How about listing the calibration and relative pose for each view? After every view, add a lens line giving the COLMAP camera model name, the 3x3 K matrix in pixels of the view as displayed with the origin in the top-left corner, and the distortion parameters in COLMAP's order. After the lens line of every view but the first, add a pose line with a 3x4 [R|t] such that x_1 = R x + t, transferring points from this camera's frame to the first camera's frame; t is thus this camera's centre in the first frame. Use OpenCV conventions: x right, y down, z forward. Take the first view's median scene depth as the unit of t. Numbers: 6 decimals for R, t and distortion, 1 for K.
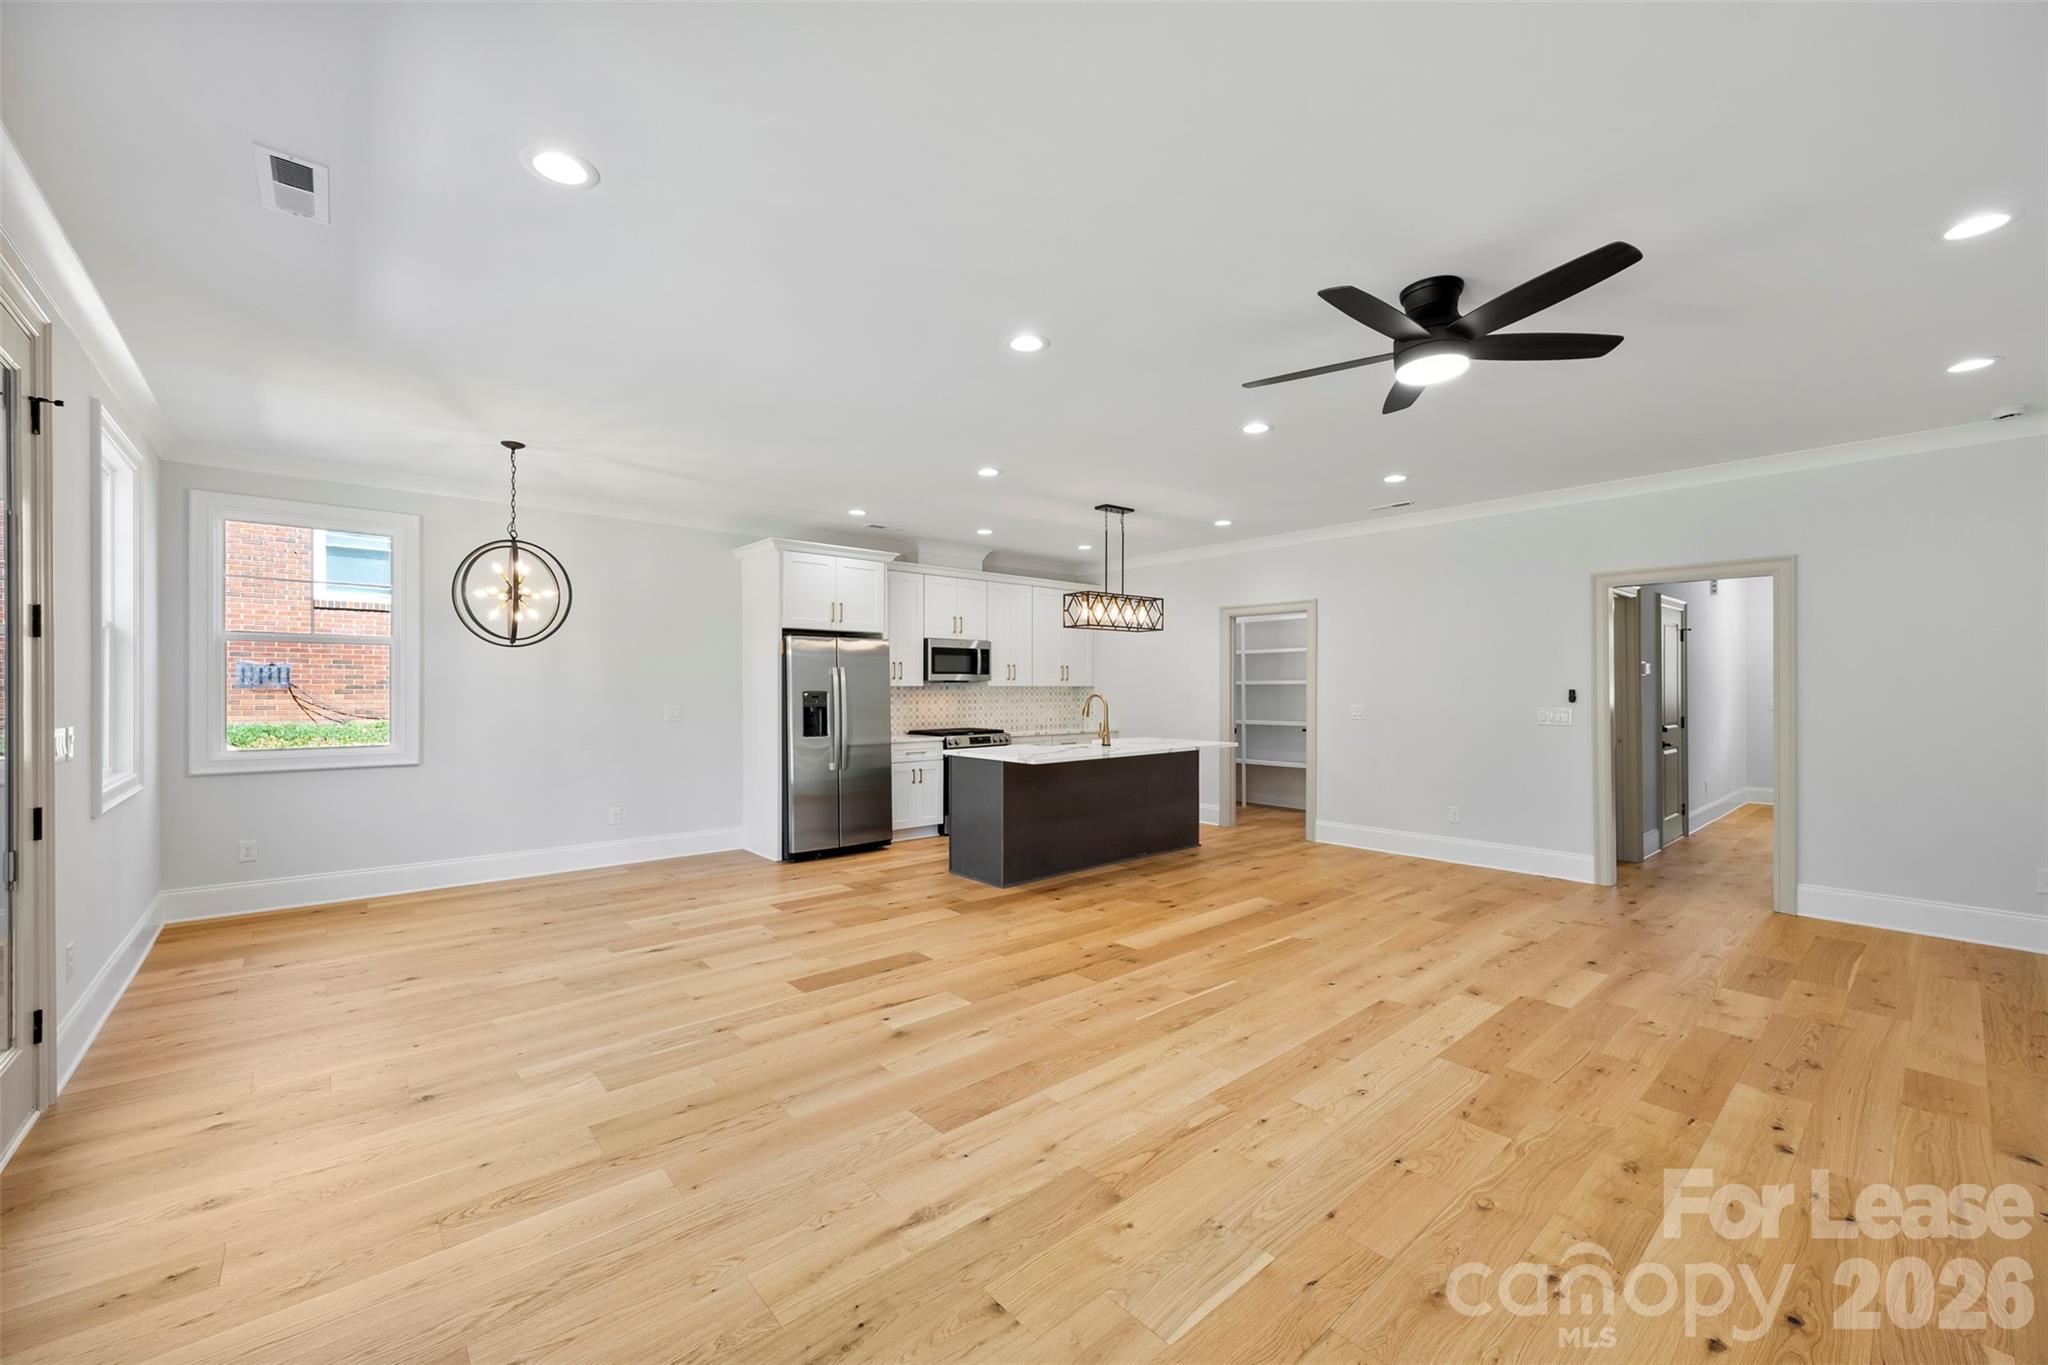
lens RADIAL K [[808.3, 0, 1017.9], [0, 808.3, 684.9], [0, 0, 1]] dist [0.003066, -0.000021]
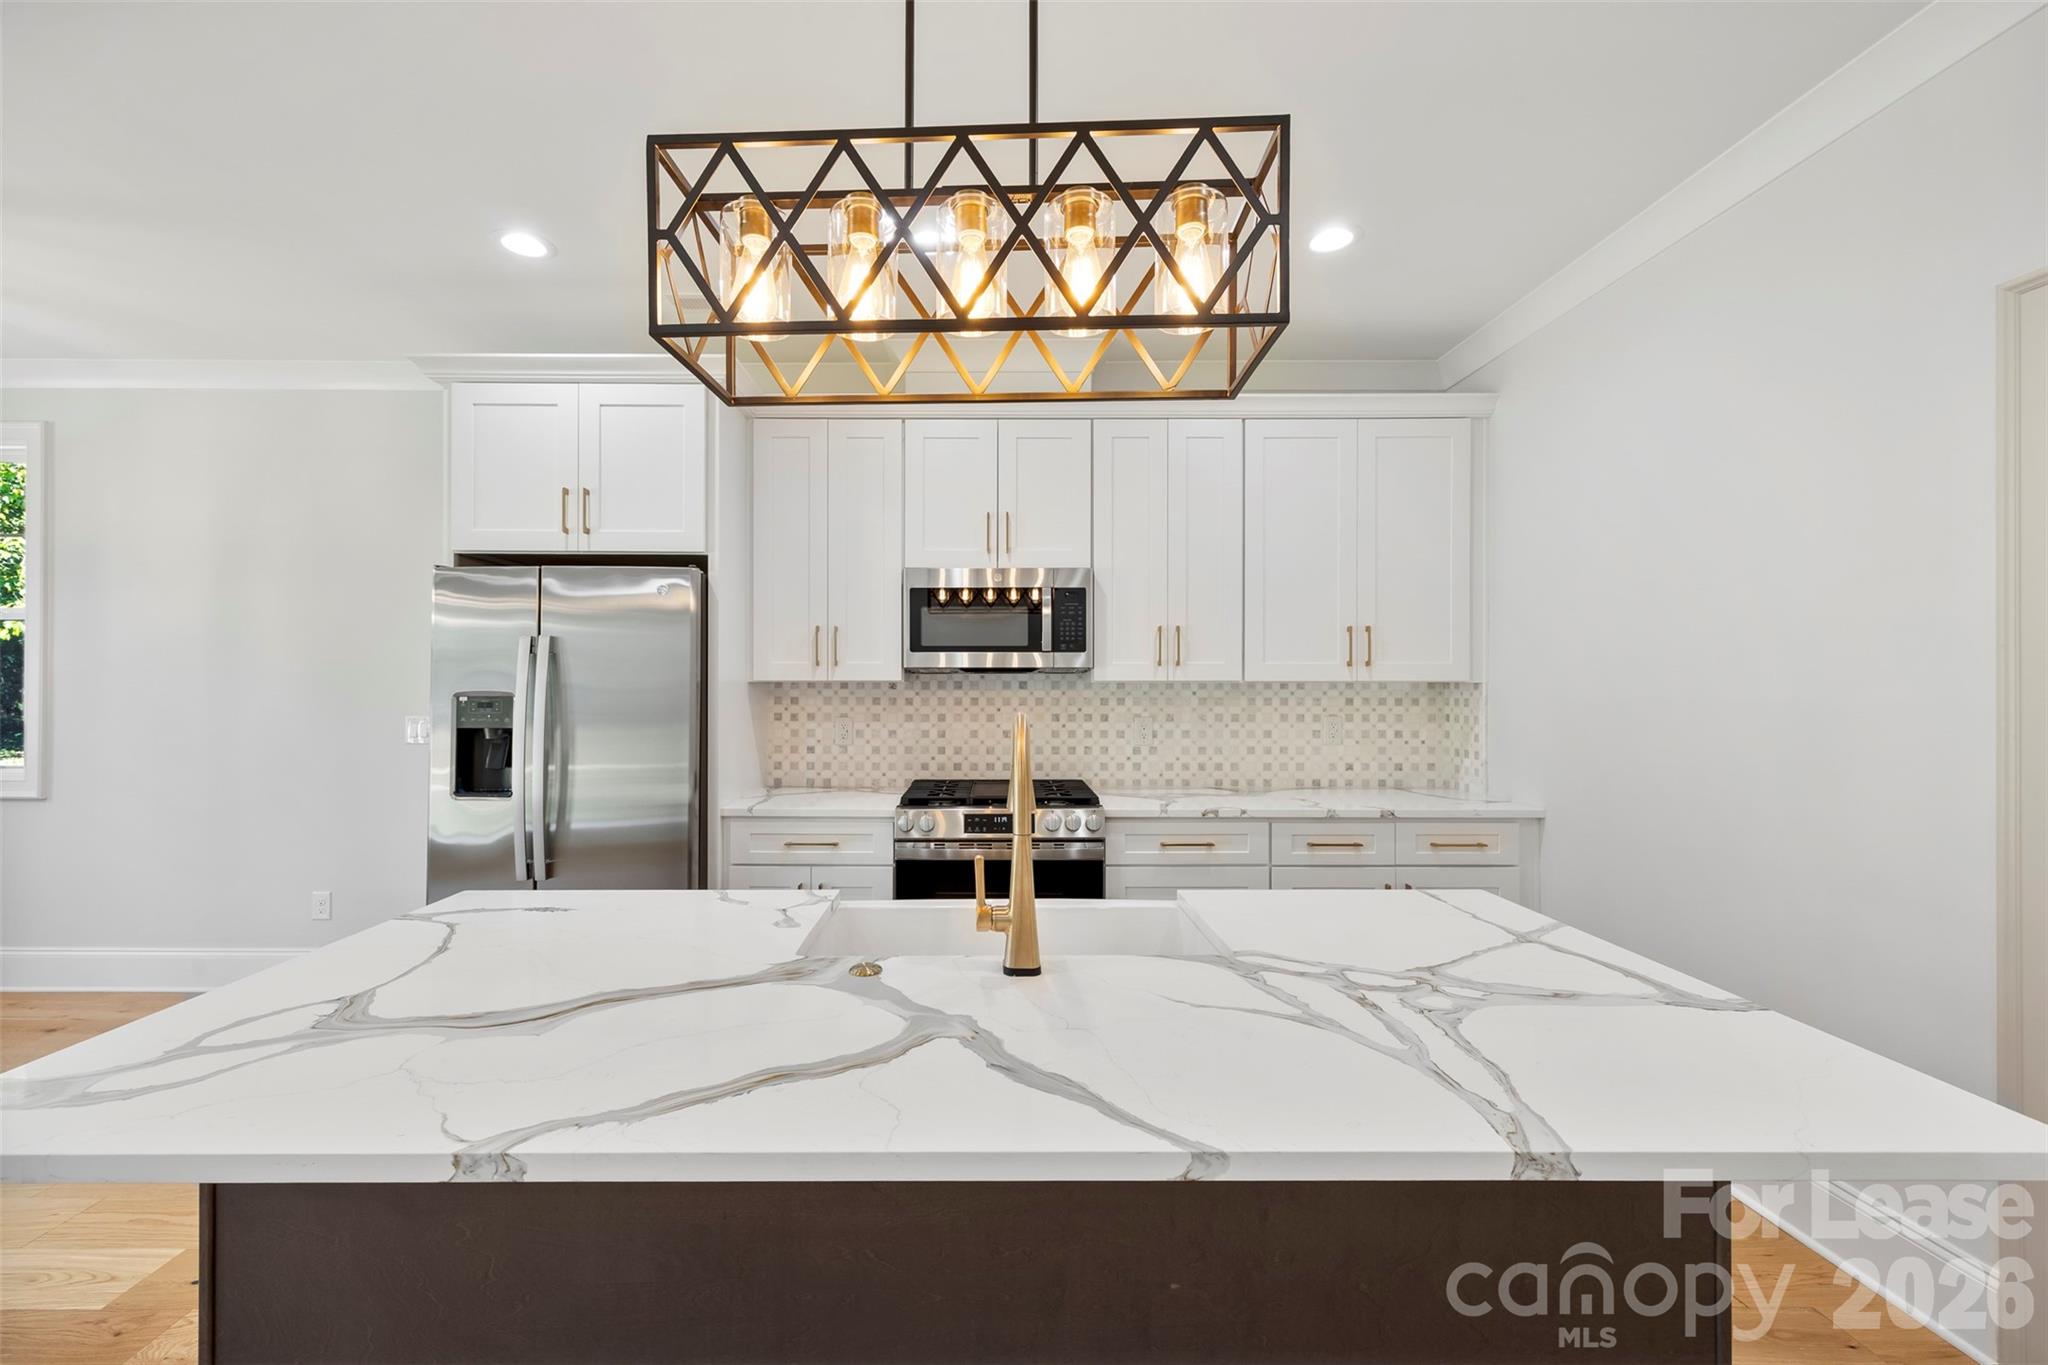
lens RADIAL K [[816.9, 0, 990.6], [0, 816.9, 681.3], [0, 0, 1]] dist [0.003117, 0.000402]
pose [[0.759371, -0.001437, -0.650657, 0.283955], [0.000190, 0.999998, -0.001987, 0.003490], [0.650658, 0.001385, 0.759369, 0.999708]]
